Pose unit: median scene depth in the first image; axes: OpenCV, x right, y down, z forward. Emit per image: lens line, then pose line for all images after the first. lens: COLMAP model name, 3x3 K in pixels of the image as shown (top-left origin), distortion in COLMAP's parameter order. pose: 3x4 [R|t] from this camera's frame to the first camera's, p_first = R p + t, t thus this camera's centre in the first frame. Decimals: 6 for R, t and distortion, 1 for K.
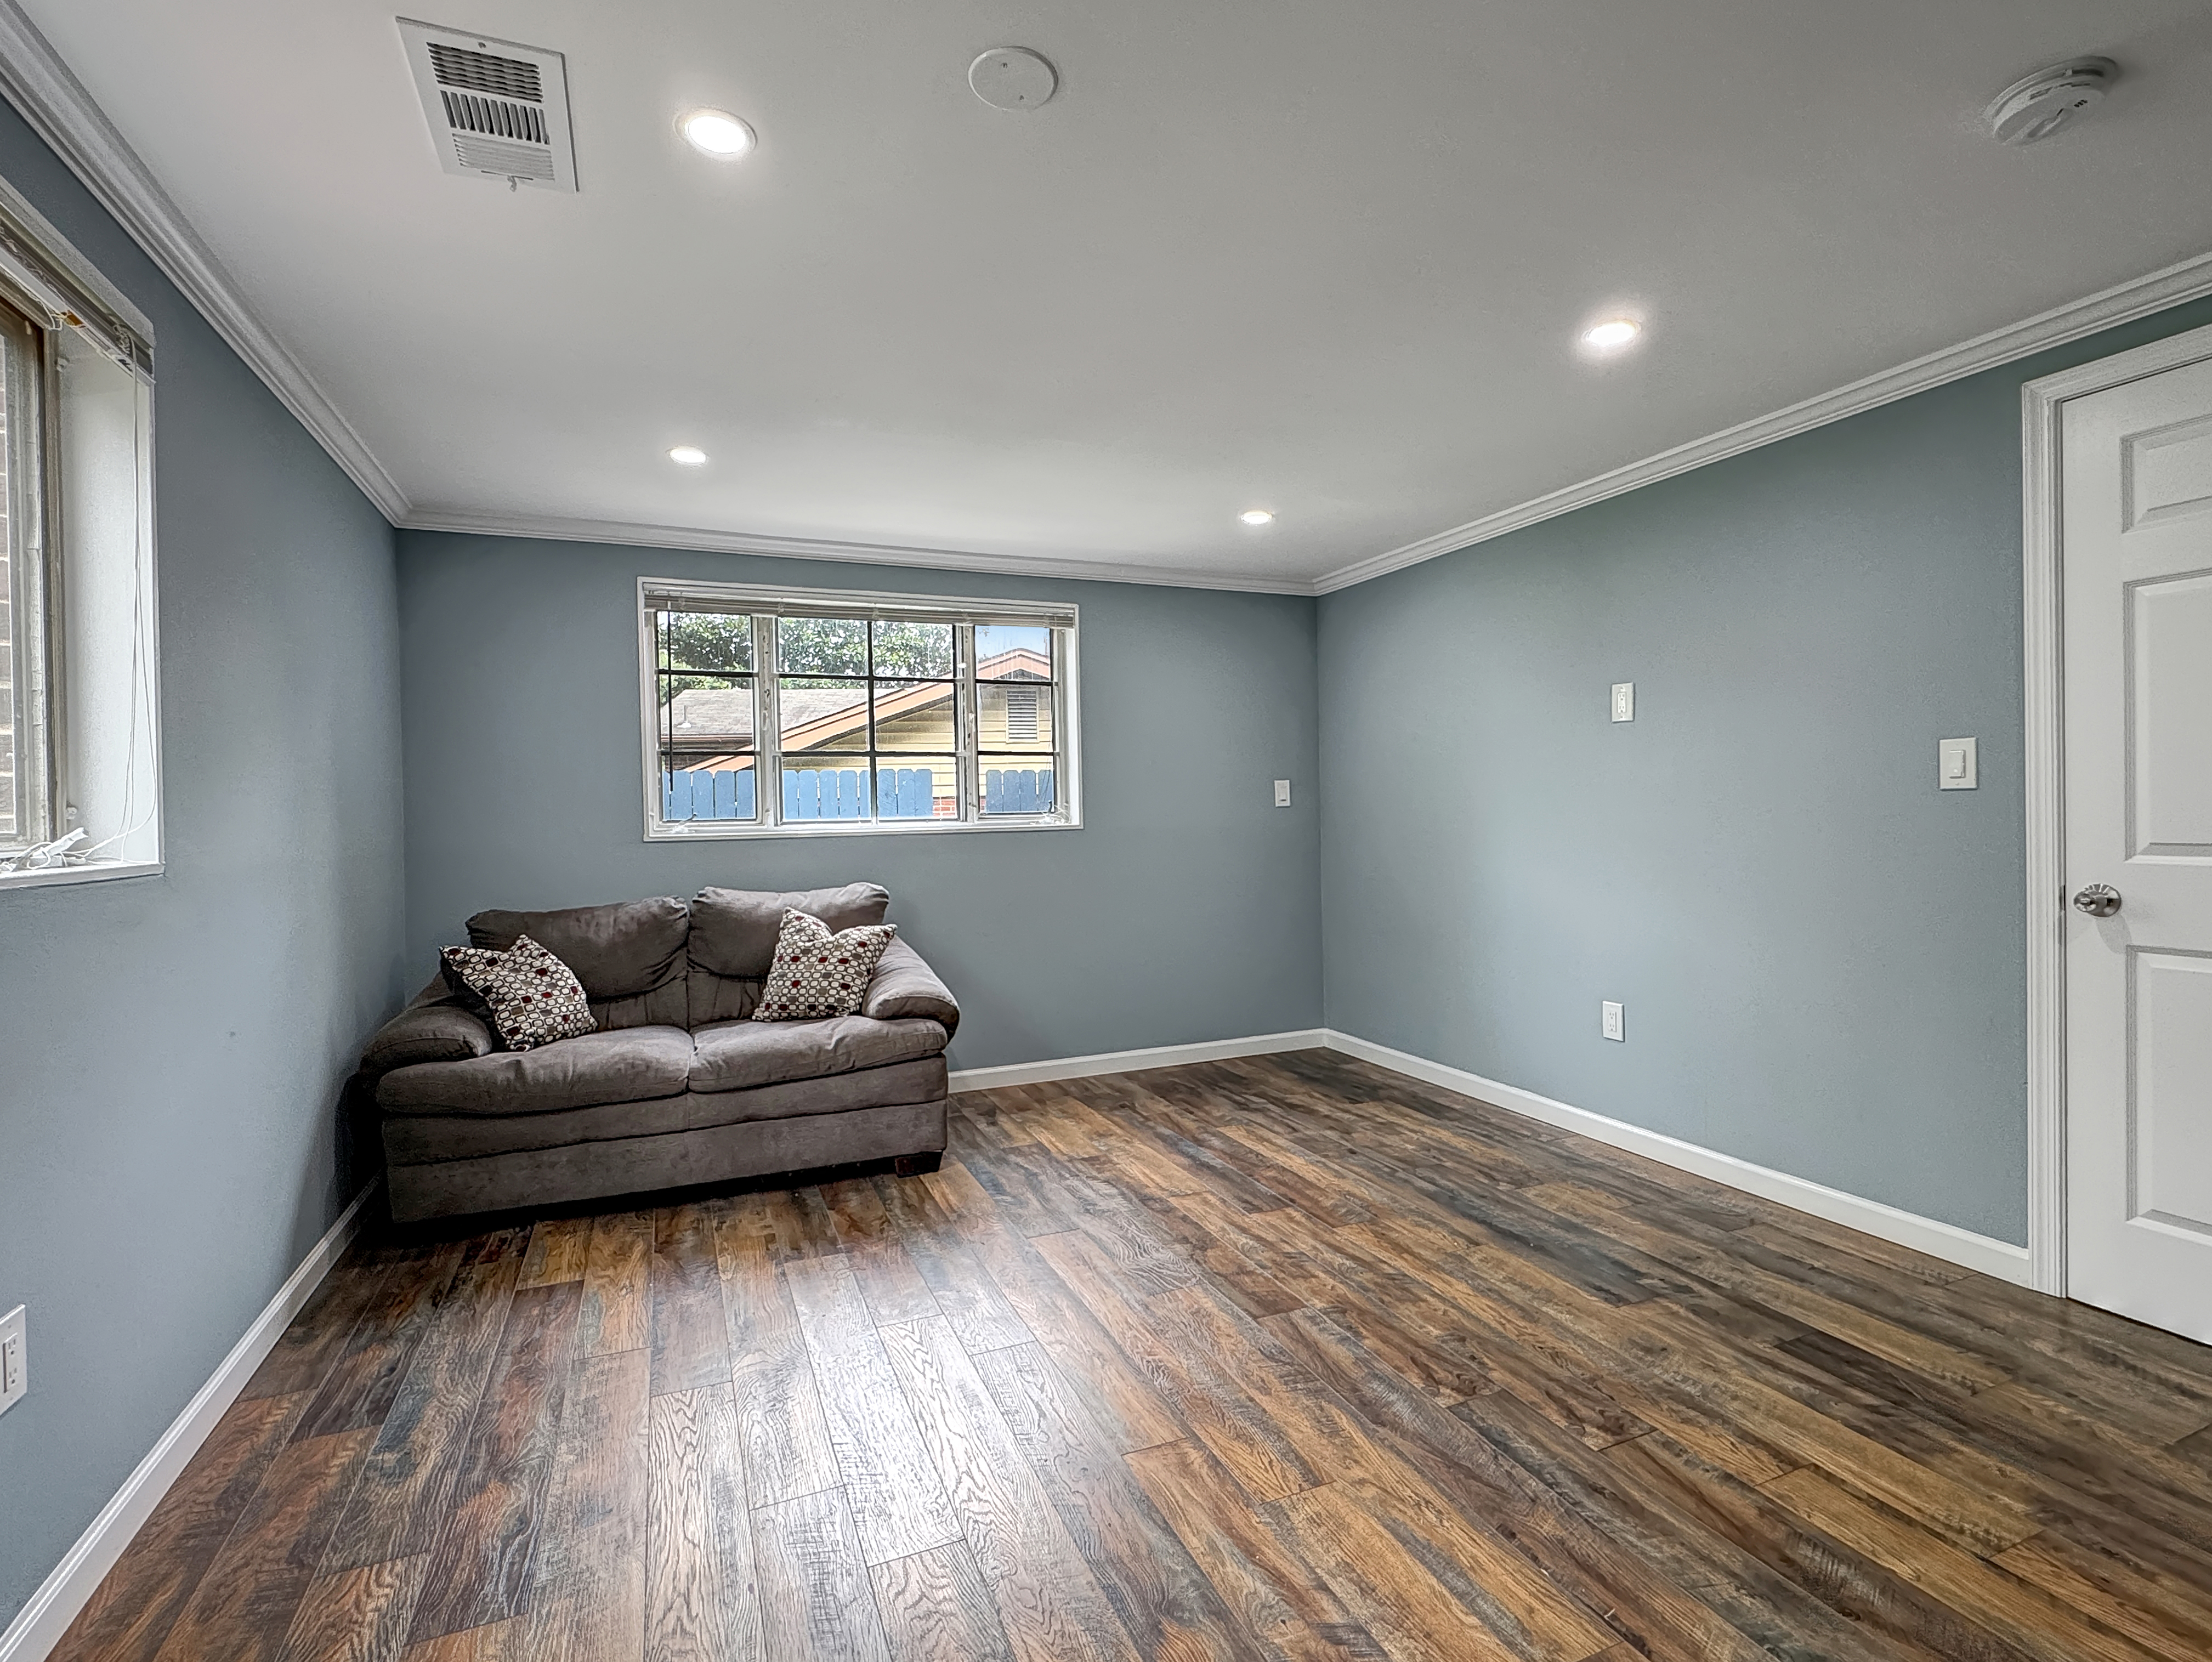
lens RADIAL K [[1078.9, 0, 1104.3], [0, 1078.9, 824.5], [0, 0, 1]] dist [-0.000475, 0.000484]
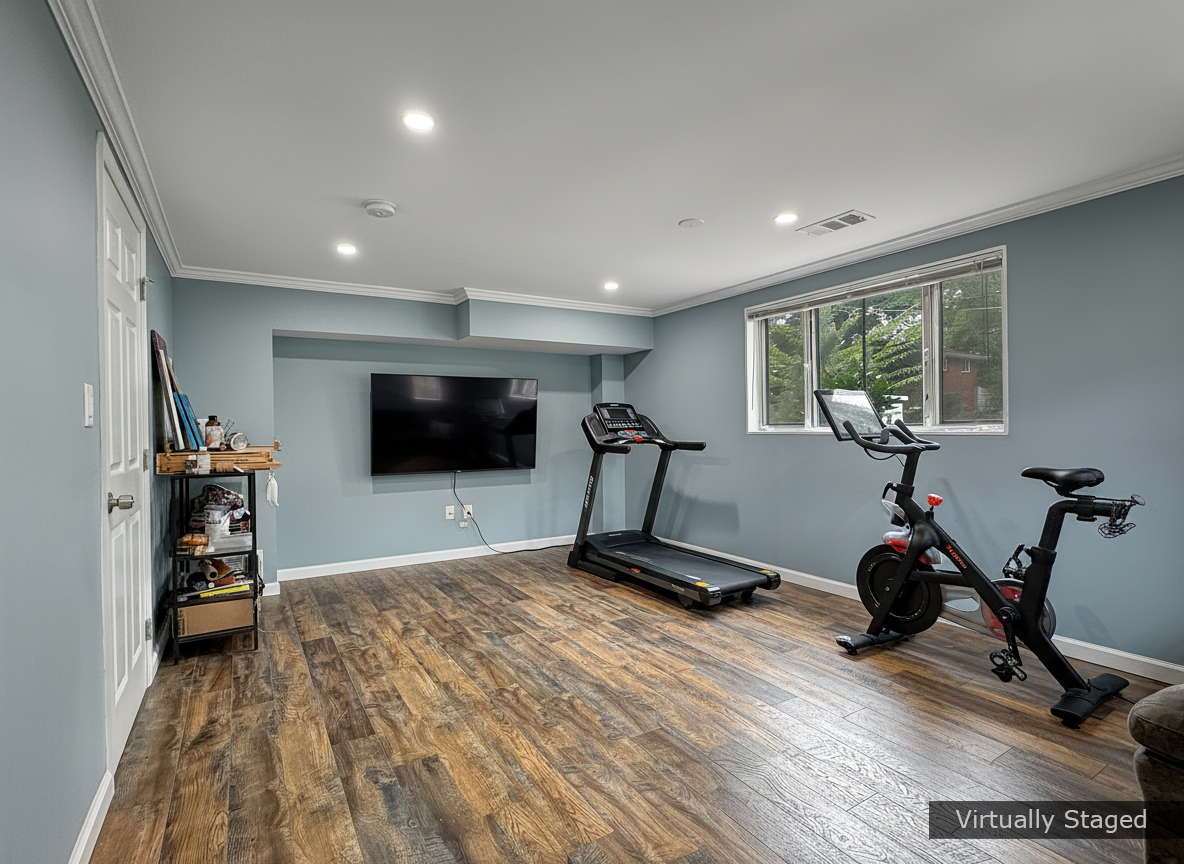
lens RADIAL K [[576.3, 0, 592.0], [0, 576.3, 432.0], [0, 0, 1]] dist [0.000229, 0.000030]
pose [[-0.987291, 0.035079, -0.155003, 0.385343], [0.032455, 0.999284, 0.019426, -0.023953], [0.155573, 0.014148, -0.987723, 1.939207]]
